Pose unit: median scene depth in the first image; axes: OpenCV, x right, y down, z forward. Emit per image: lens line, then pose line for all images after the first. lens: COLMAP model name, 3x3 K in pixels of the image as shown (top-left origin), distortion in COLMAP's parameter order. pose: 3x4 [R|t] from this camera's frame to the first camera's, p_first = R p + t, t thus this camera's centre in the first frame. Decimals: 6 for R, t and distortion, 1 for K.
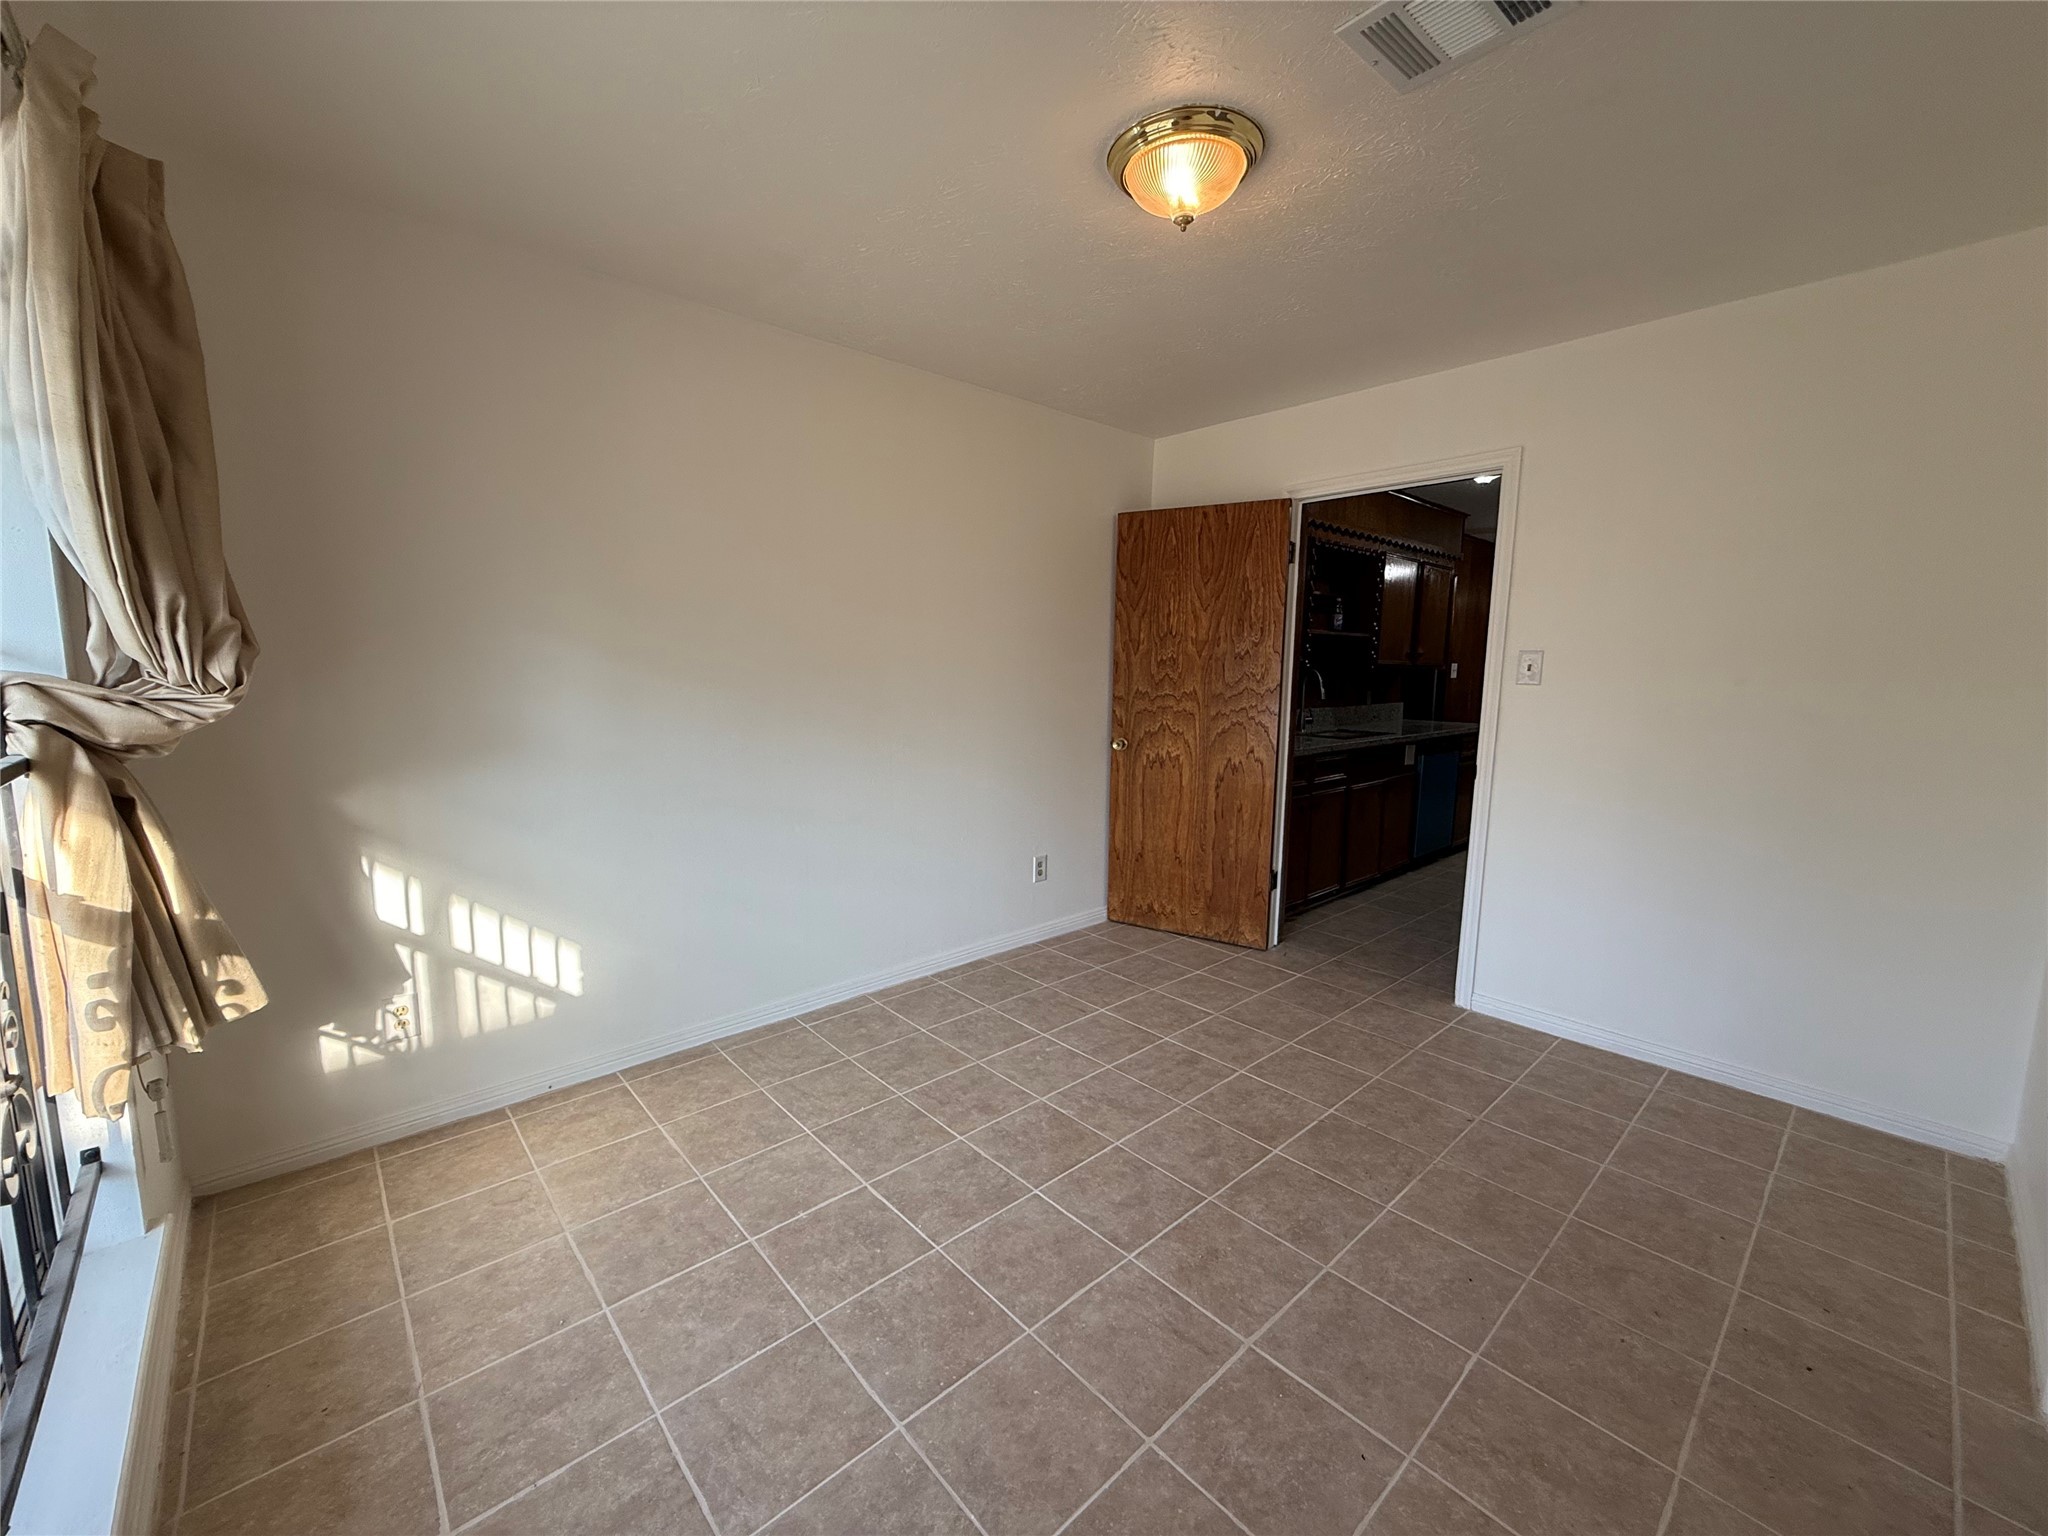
lens RADIAL K [[817.4, 0, 1015.2], [0, 817.4, 765.9], [0, 0, 1]] dist [-0.000964, 0.000143]
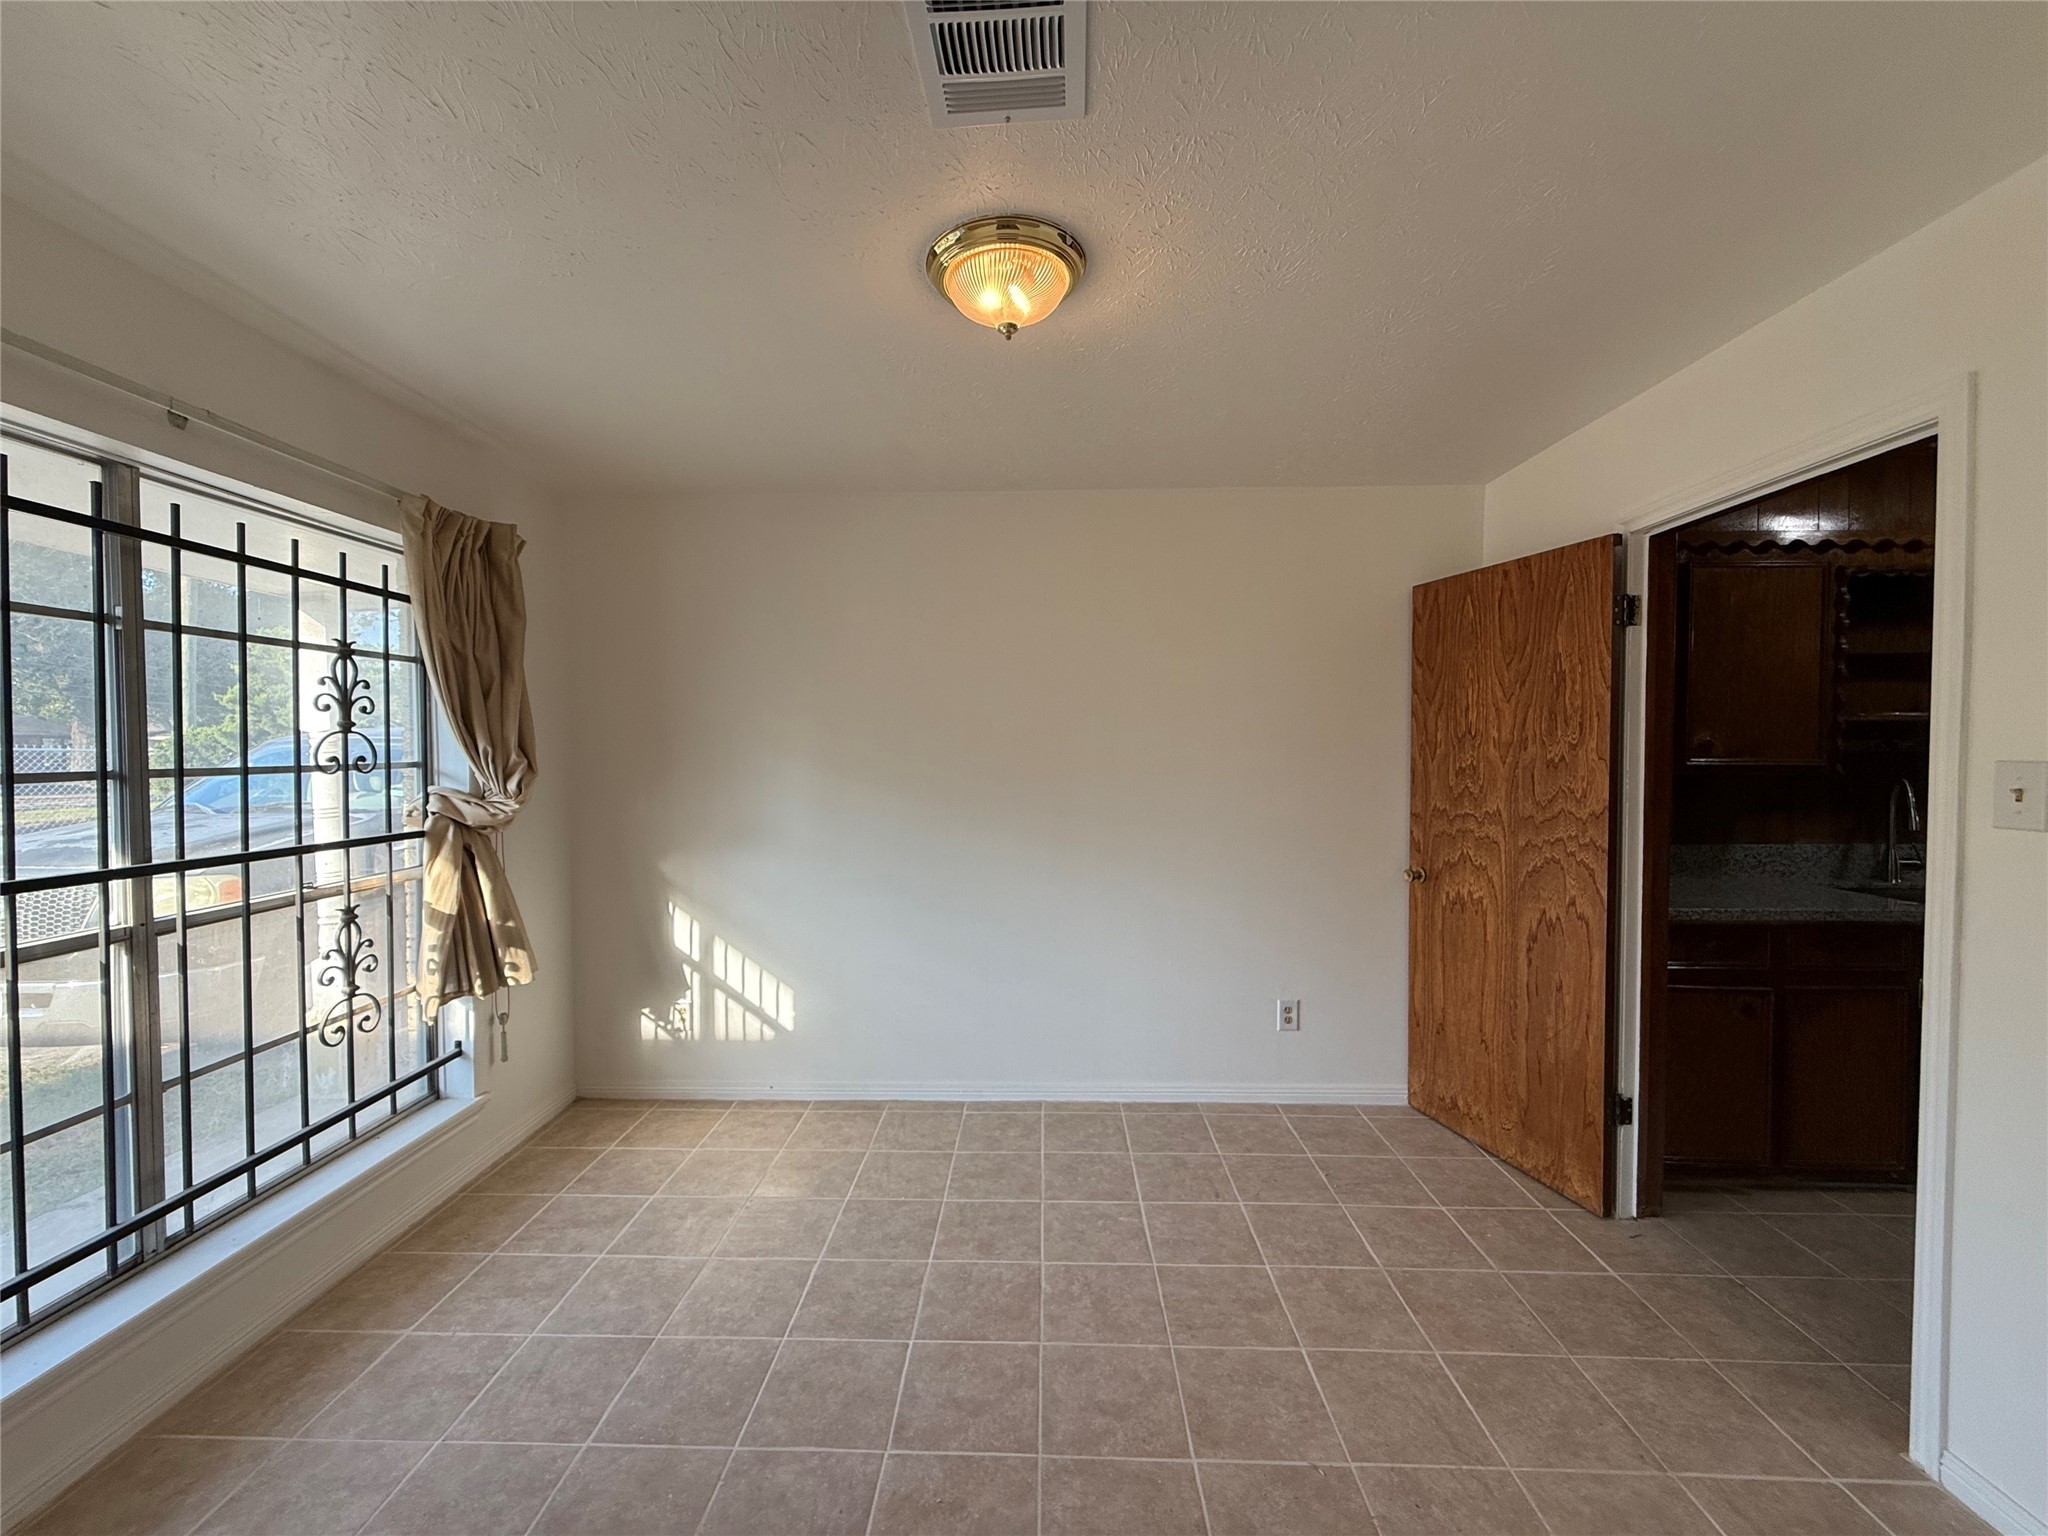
lens RADIAL K [[817.4, 0, 1012.4], [0, 817.4, 765.3], [0, 0, 1]] dist [-0.000964, 0.000143]
pose [[0.721285, 0.000800, -0.692638, 0.574602], [-0.078068, 0.993721, -0.080149, -0.056078], [0.688225, 0.111883, 0.716818, 0.248069]]
